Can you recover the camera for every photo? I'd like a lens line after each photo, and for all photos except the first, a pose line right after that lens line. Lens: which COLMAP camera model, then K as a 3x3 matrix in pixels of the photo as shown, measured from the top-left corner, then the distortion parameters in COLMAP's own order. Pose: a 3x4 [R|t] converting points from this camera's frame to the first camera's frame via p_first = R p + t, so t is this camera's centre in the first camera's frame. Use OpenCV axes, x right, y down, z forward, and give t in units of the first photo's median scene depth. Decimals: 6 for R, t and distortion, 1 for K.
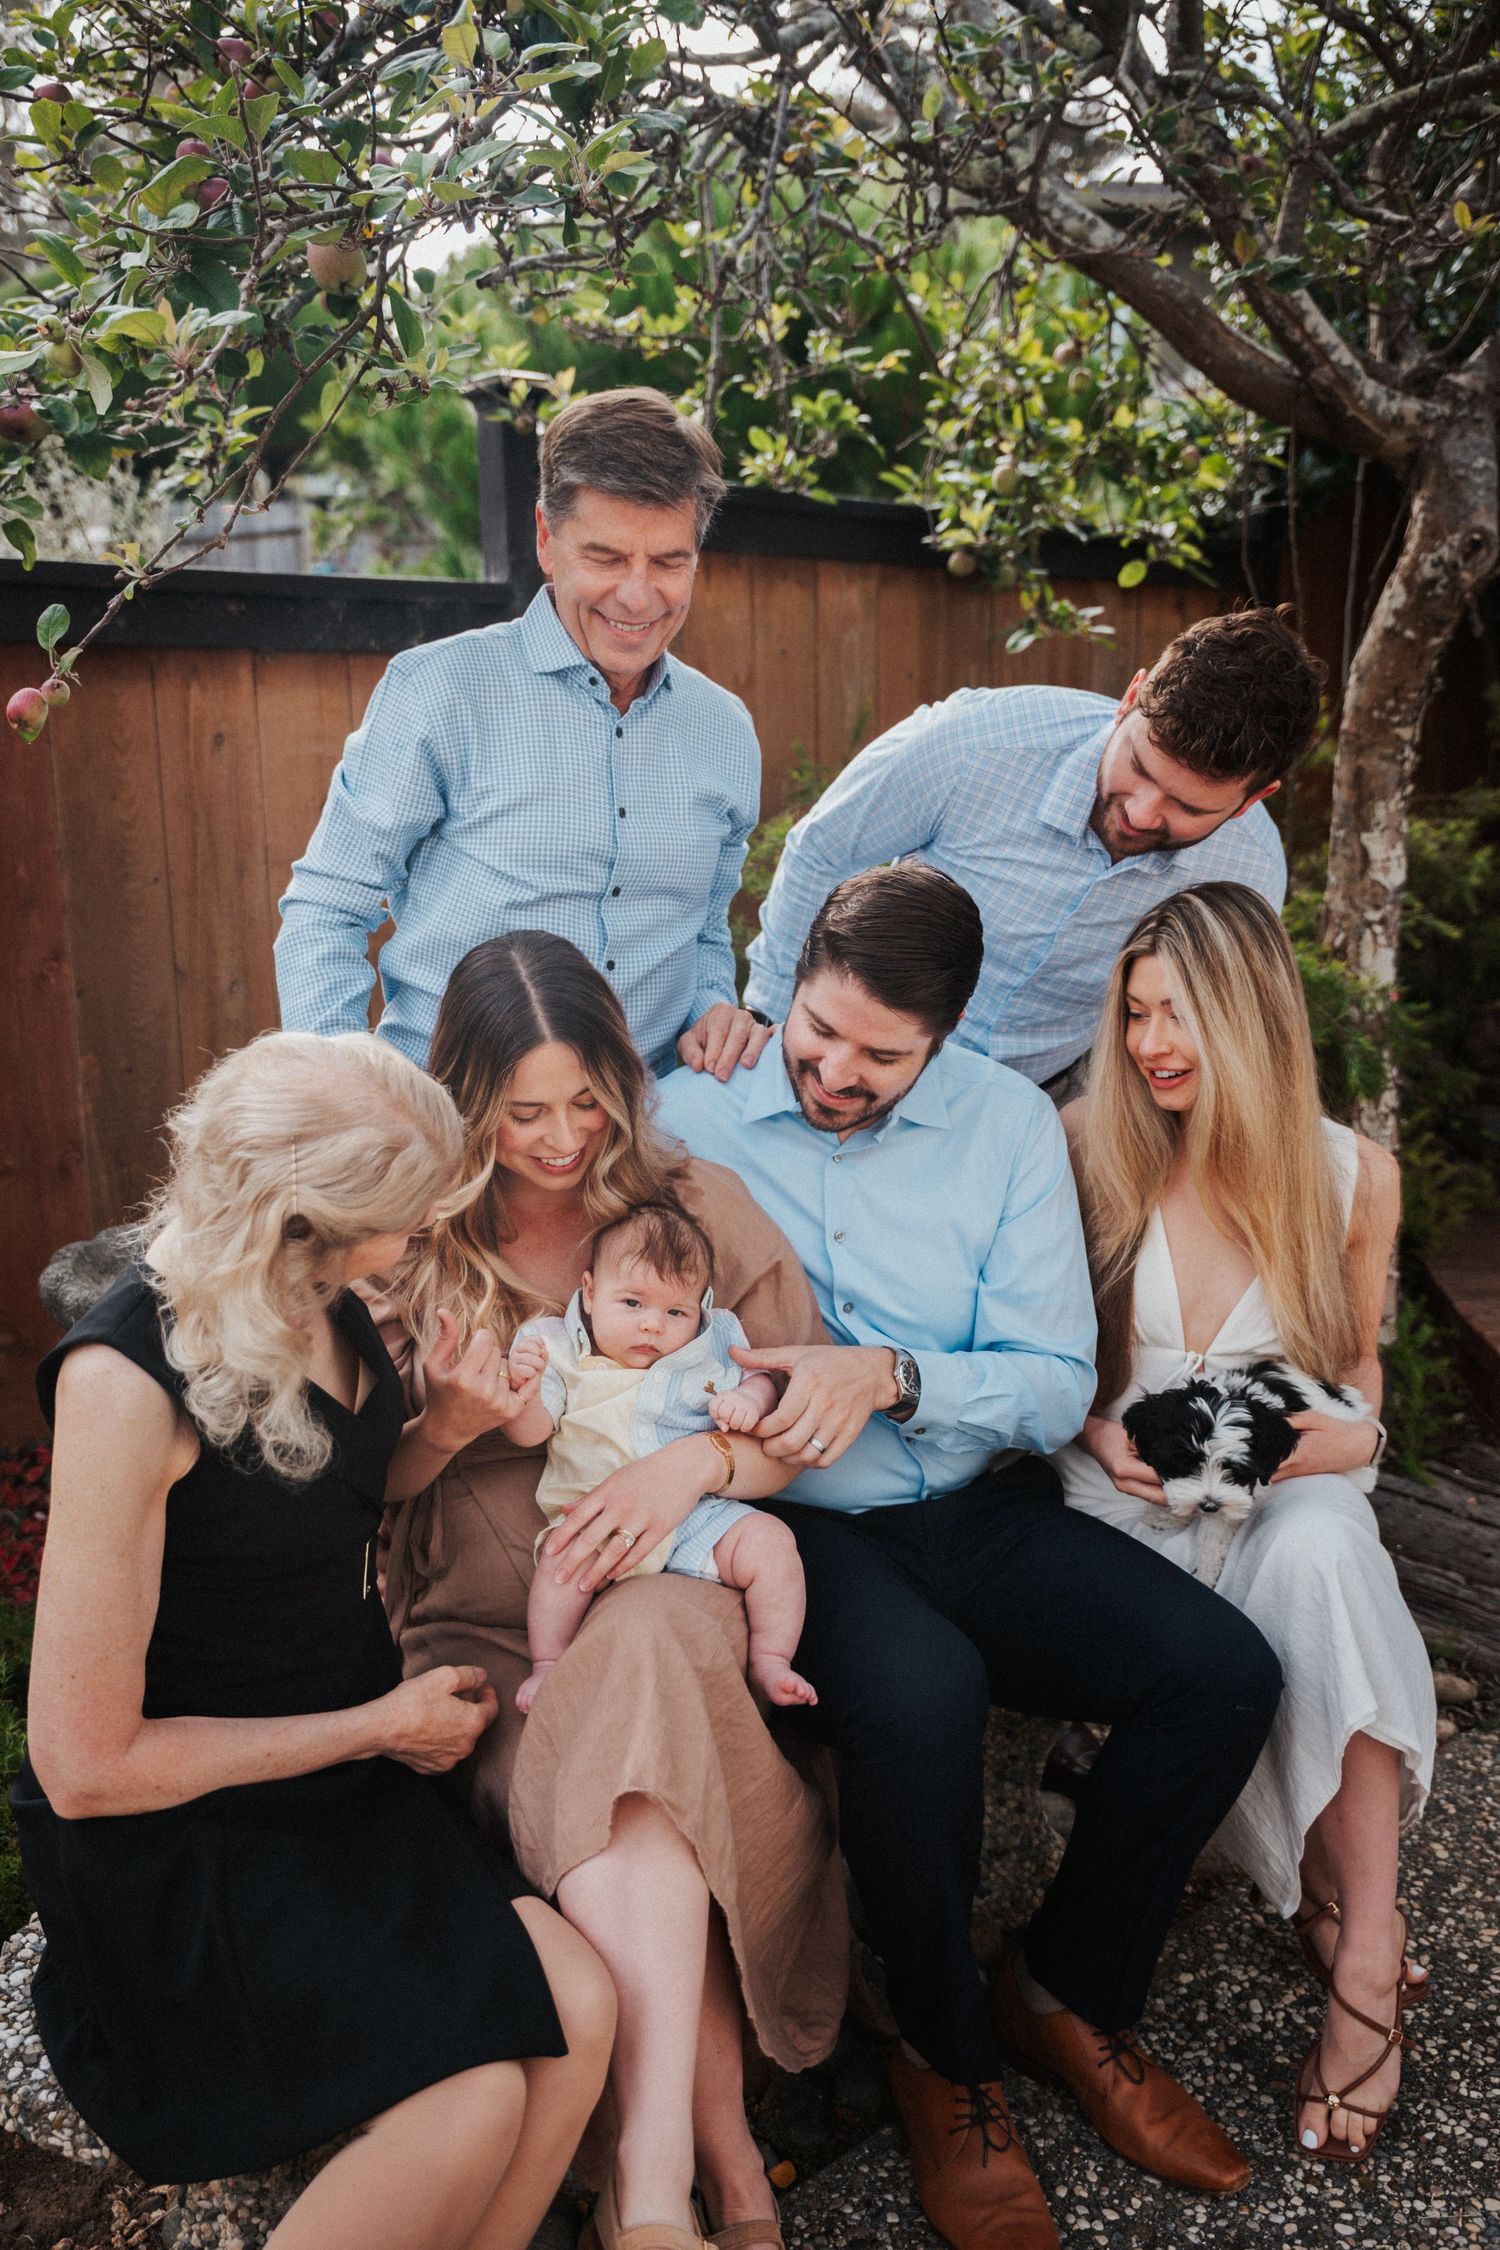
lens RADIAL K [[2414.7, 0, 754.7], [0, 2414.7, 1100.6], [0, 0, 1]] dist [-0.009015, -0.024898]
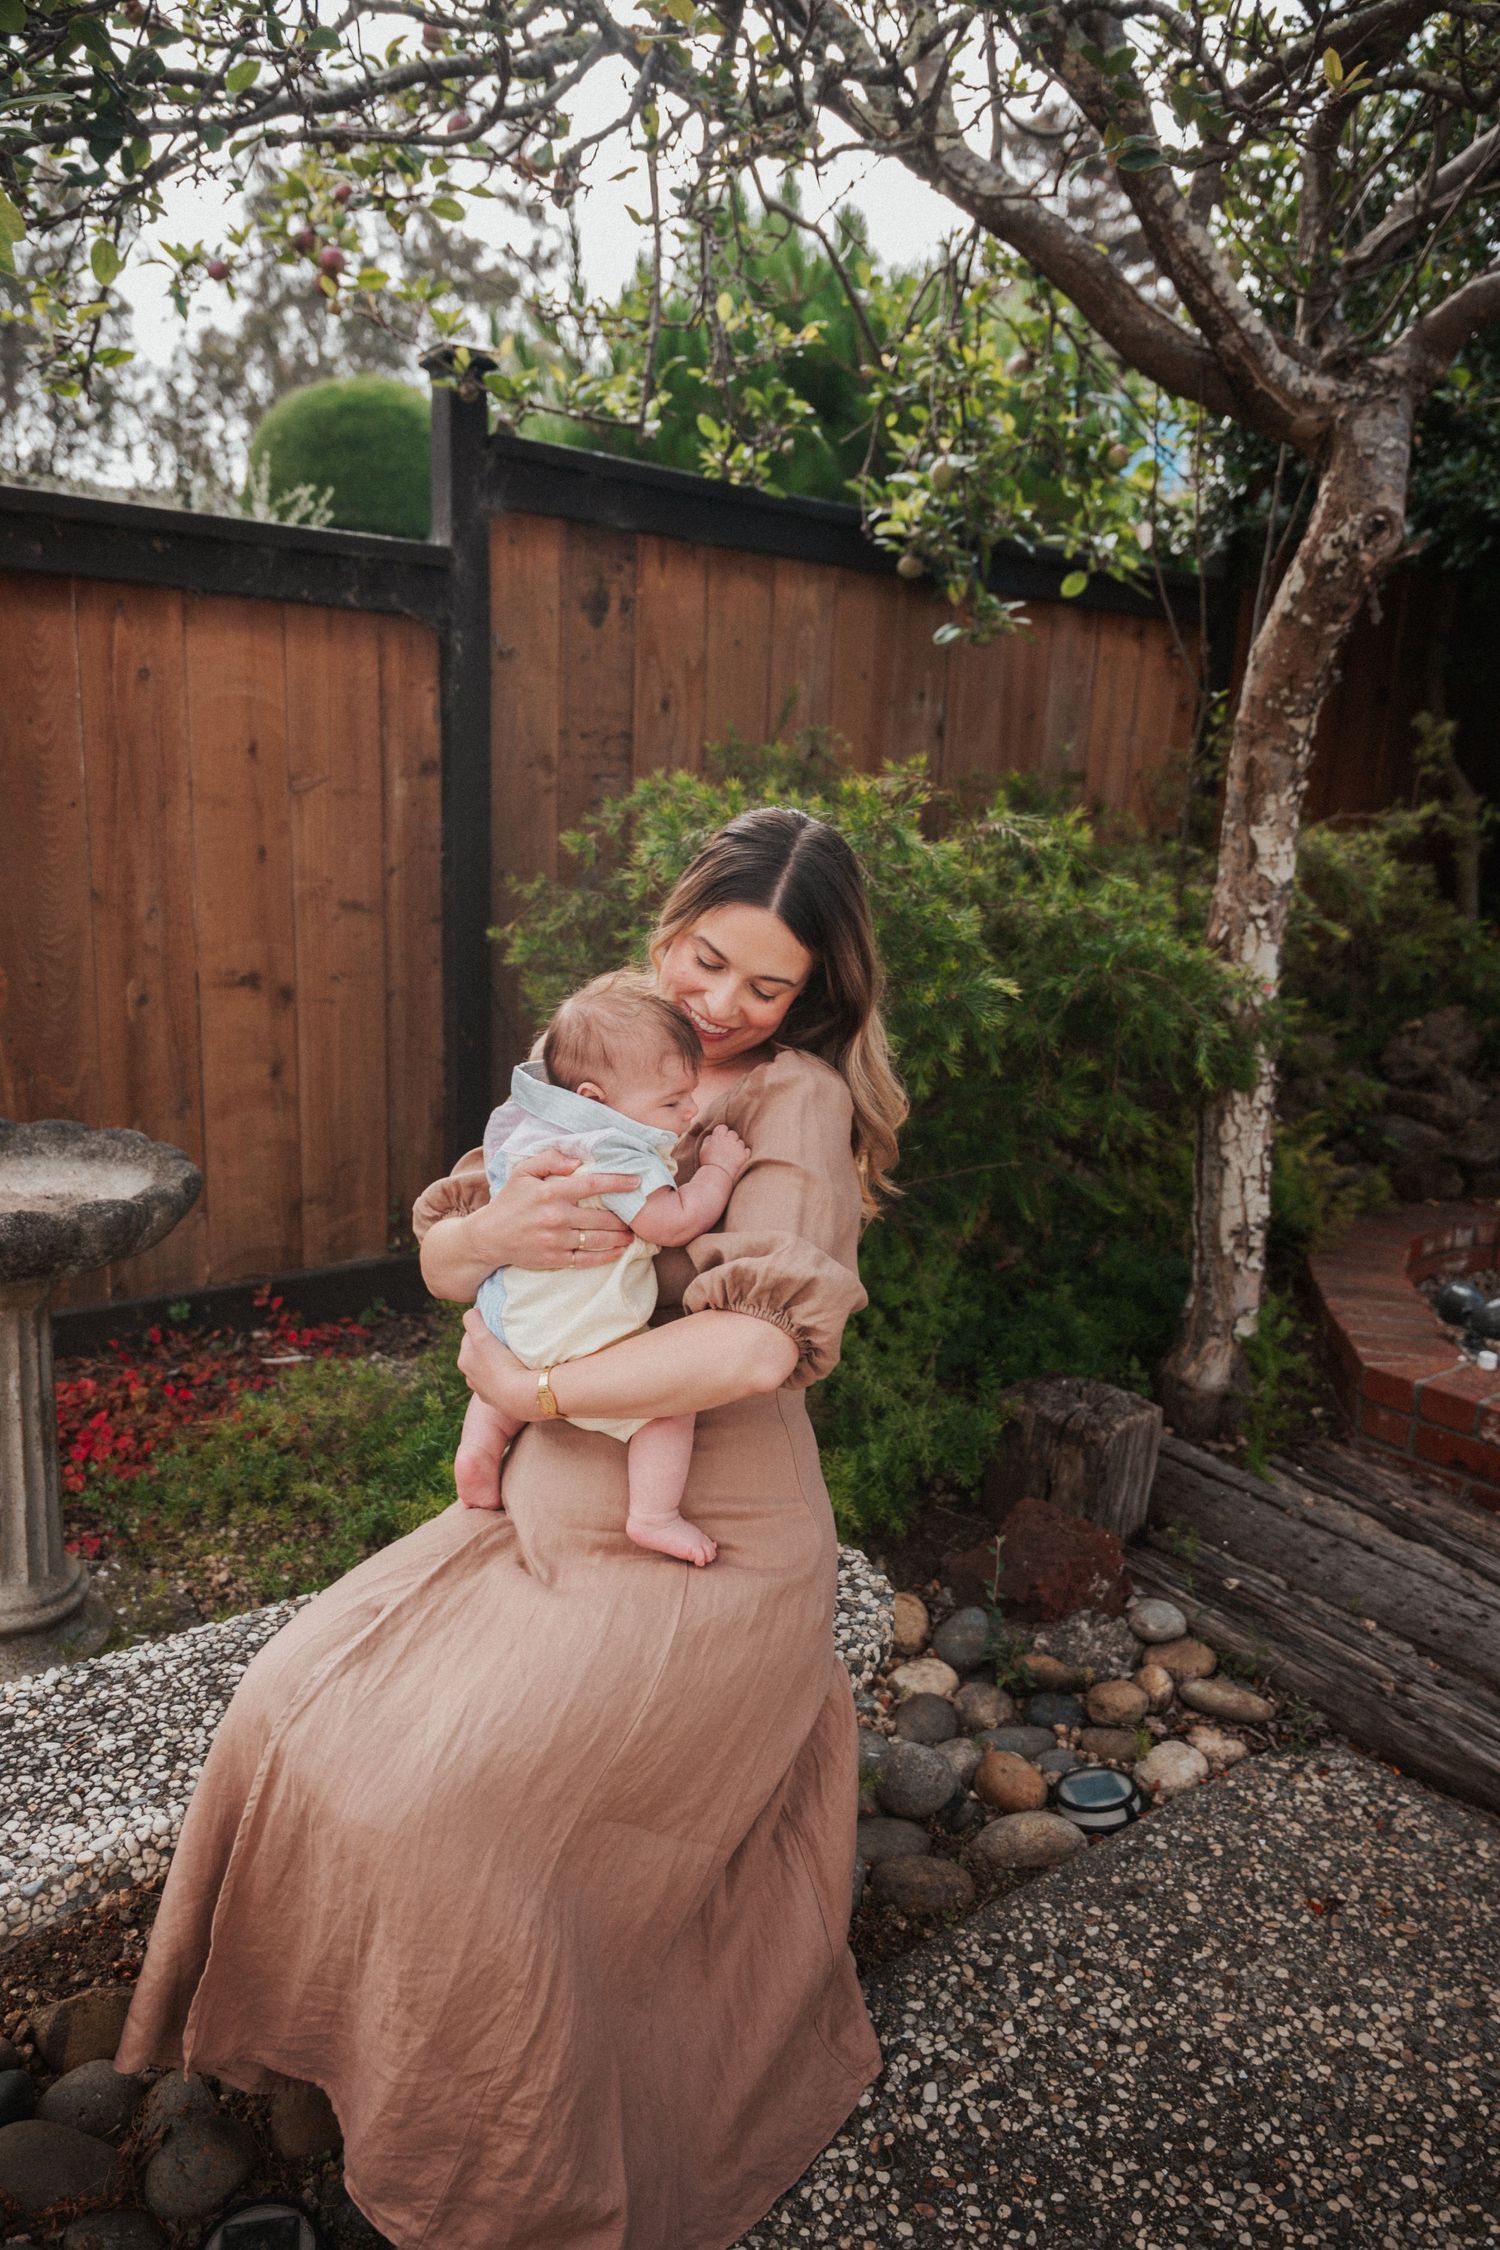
lens RADIAL K [[1845.7, 0, 750.0], [0, 1845.7, 1125.0], [0, 0, 1]] dist [0.016896, -0.056658]
pose [[0.994774, 0.068133, -0.076046, 0.115241], [-0.066560, 0.997517, 0.023027, 0.009250], [0.077426, -0.017845, 0.996838, 0.224788]]
